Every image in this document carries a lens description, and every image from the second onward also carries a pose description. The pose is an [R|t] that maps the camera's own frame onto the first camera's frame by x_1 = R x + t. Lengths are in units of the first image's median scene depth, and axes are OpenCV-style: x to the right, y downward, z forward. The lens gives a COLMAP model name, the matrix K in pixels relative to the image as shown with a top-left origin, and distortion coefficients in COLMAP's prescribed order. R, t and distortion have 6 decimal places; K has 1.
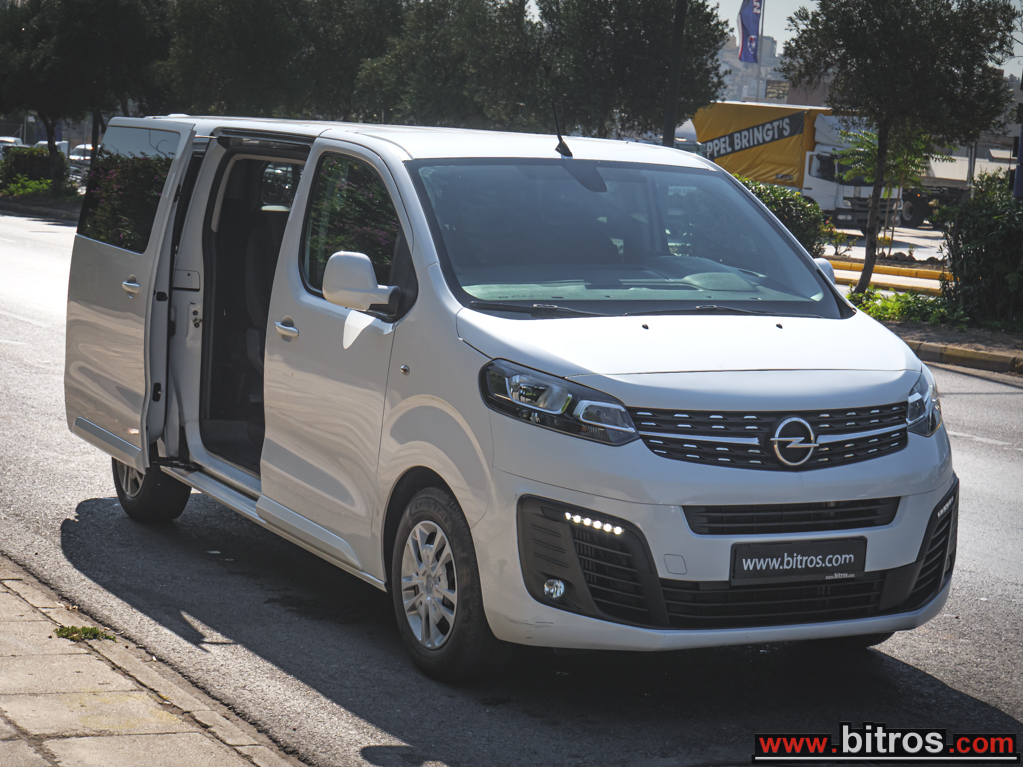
lens RADIAL K [[2236.9, 0, 516.7], [0, 2236.9, 361.7], [0, 0, 1]] dist [0.052912, 0.000000]
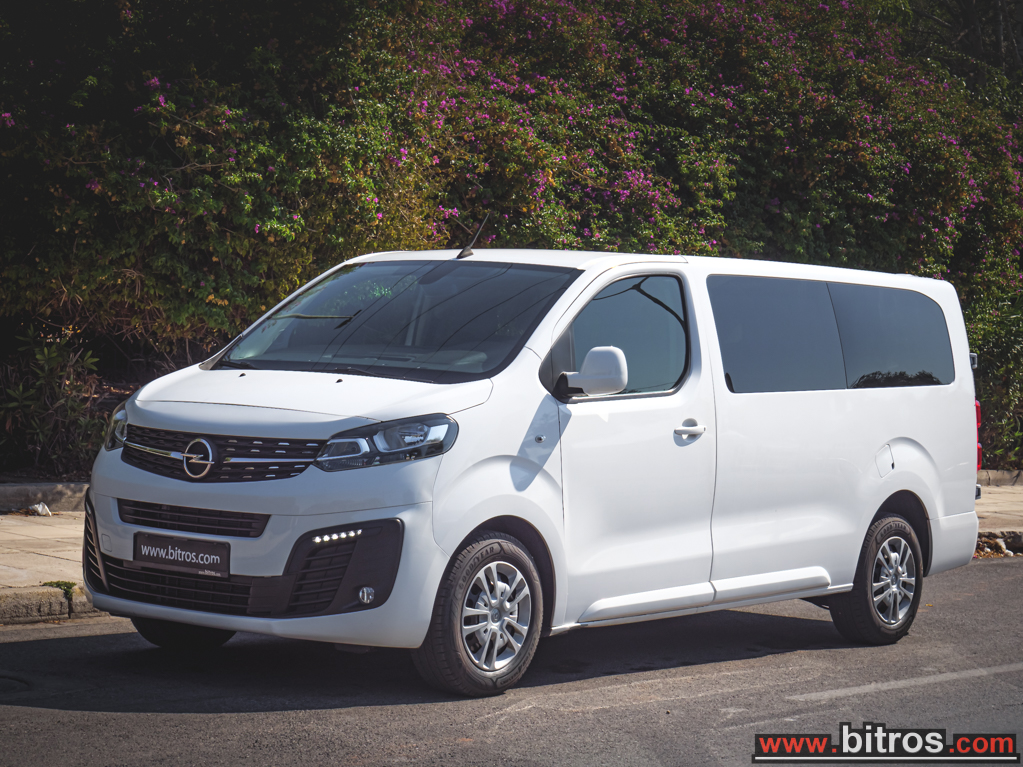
lens RADIAL K [[2480.2, 0, 511.0], [0, 2480.2, 385.7], [0, 0, 1]] dist [0.053877, 0.000000]
pose [[0.410860, -0.006407, -0.911676, 1.373625], [-0.120019, 0.990893, -0.061052, 0.056333], [0.903764, 0.134502, 0.406349, 0.574811]]
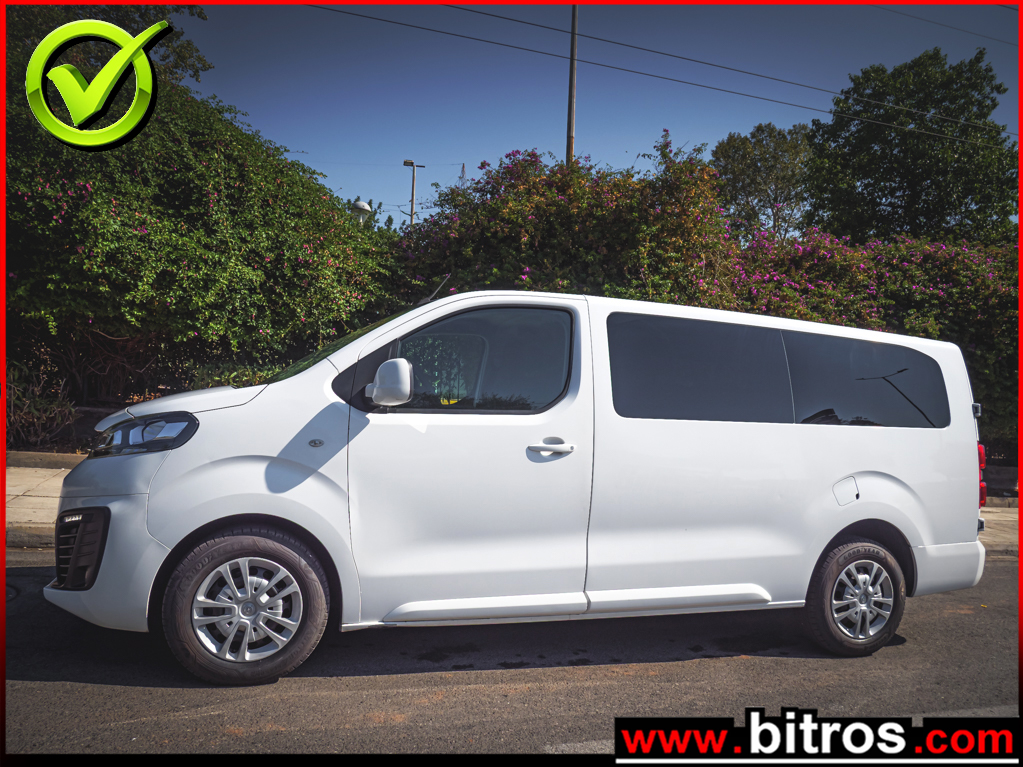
lens RADIAL K [[741.1, 0, 513.1], [0, 741.1, 386.4], [0, 0, 1]] dist [-0.045212, 0.017263]
pose [[-0.158669, -0.082915, -0.983844, 0.557757], [-0.175776, 0.982921, -0.054489, -0.027017], [0.971559, 0.164291, -0.170533, 1.309040]]
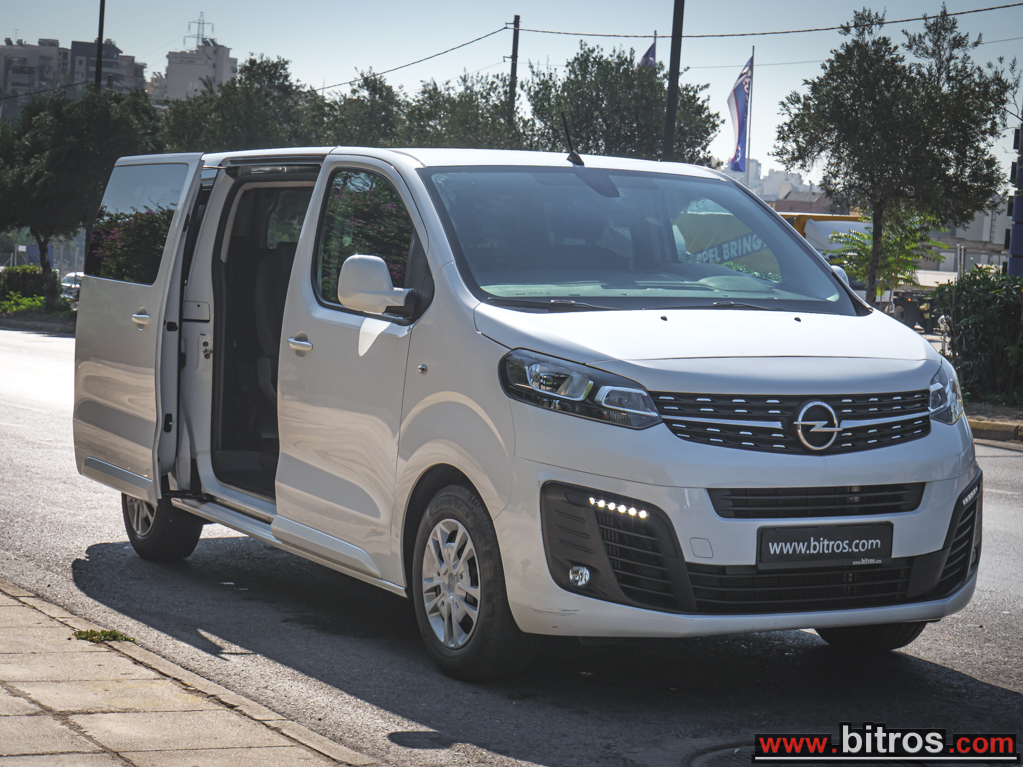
lens RADIAL K [[2236.9, 0, 519.2], [0, 2236.9, 385.2], [0, 0, 1]] dist [0.052912, 0.000000]
pose [[0.999805, -0.019023, 0.005236, -0.012608], [0.019240, 0.998799, -0.045050, 0.057519], [-0.004373, 0.045142, 0.998971, 0.007963]]
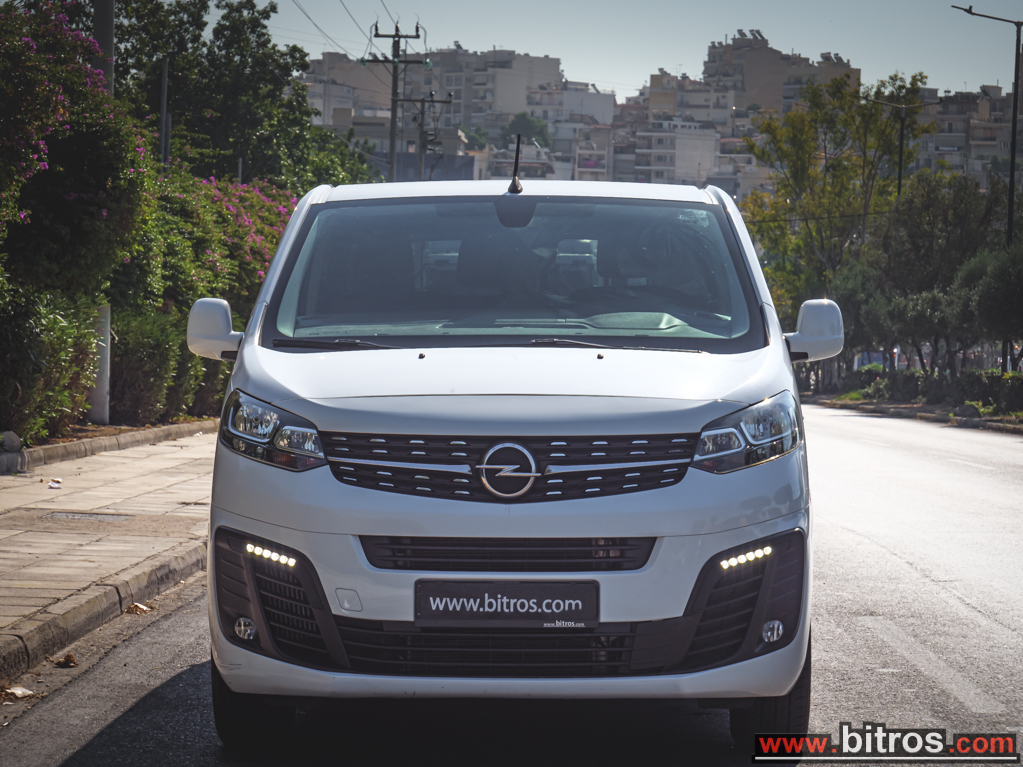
lens RADIAL K [[3116.8, 0, 515.5], [0, 3116.8, 385.4], [0, 0, 1]] dist [0.126126, 0.000000]
pose [[0.879088, -0.033616, -0.475472, 0.687274], [-0.014618, 0.995140, -0.097384, 0.117789], [0.476435, 0.092559, 0.874324, -0.079748]]
